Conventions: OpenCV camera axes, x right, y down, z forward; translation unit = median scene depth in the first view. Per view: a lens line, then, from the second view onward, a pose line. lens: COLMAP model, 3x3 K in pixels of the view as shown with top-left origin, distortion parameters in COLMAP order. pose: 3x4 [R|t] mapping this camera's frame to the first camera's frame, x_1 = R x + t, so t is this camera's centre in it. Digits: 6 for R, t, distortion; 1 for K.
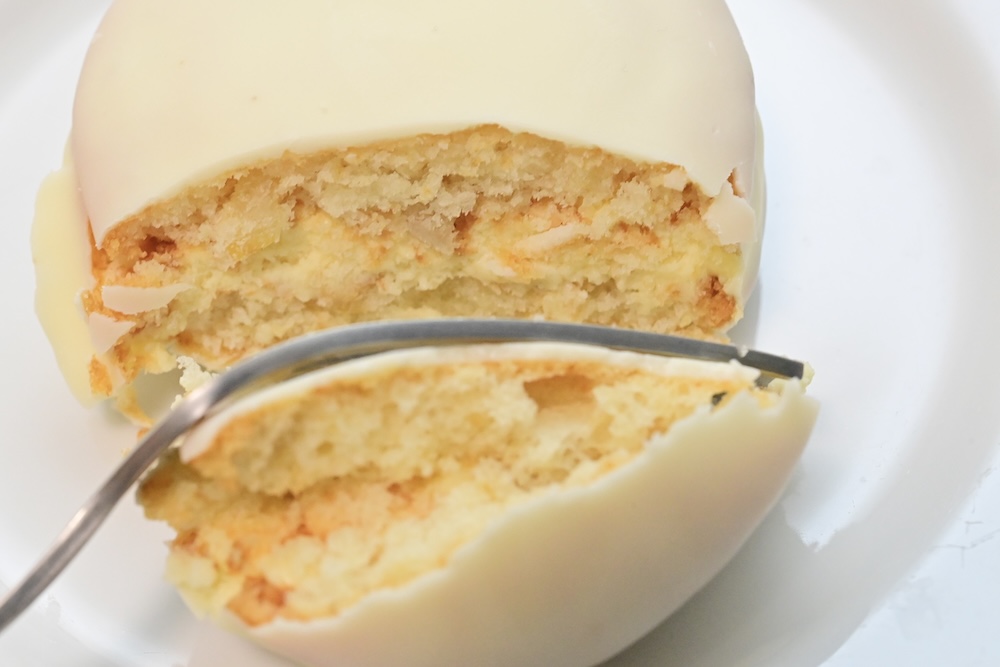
lens RADIAL K [[1717.3, 0, 500.0], [0, 1717.3, 333.5], [0, 0, 1]] dist [-0.115025, 0.131163]
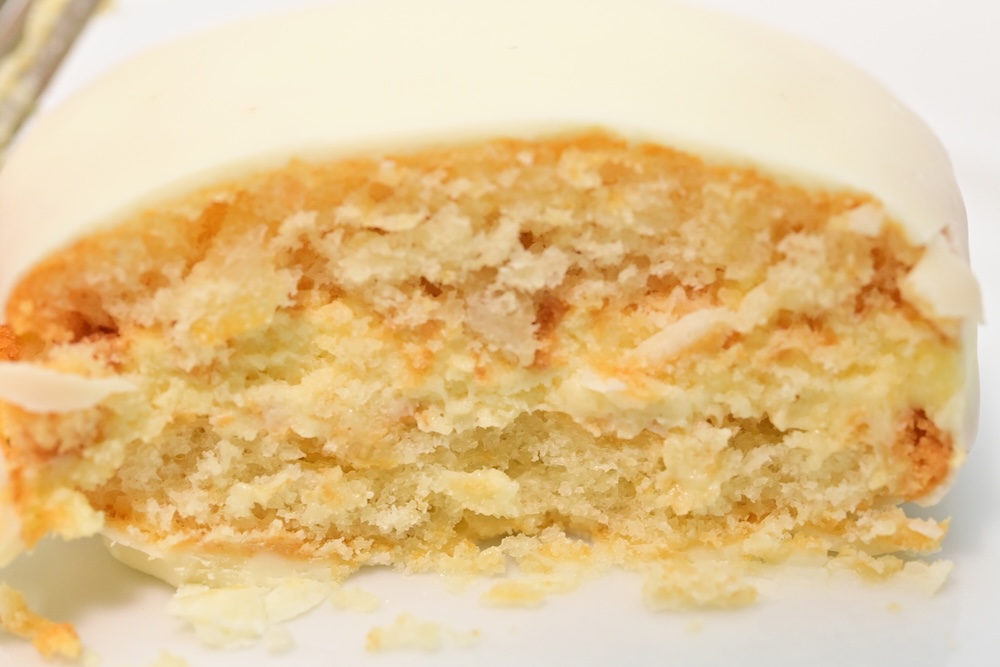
lens RADIAL K [[1717.3, 0, 500.0], [0, 1717.3, 333.5], [0, 0, 1]] dist [-0.115025, 0.131163]
pose [[0.999956, 0.007063, 0.006218, -0.044227], [-0.003948, 0.914673, -0.404176, 0.215439], [-0.008542, 0.404134, 0.914660, 0.385095]]
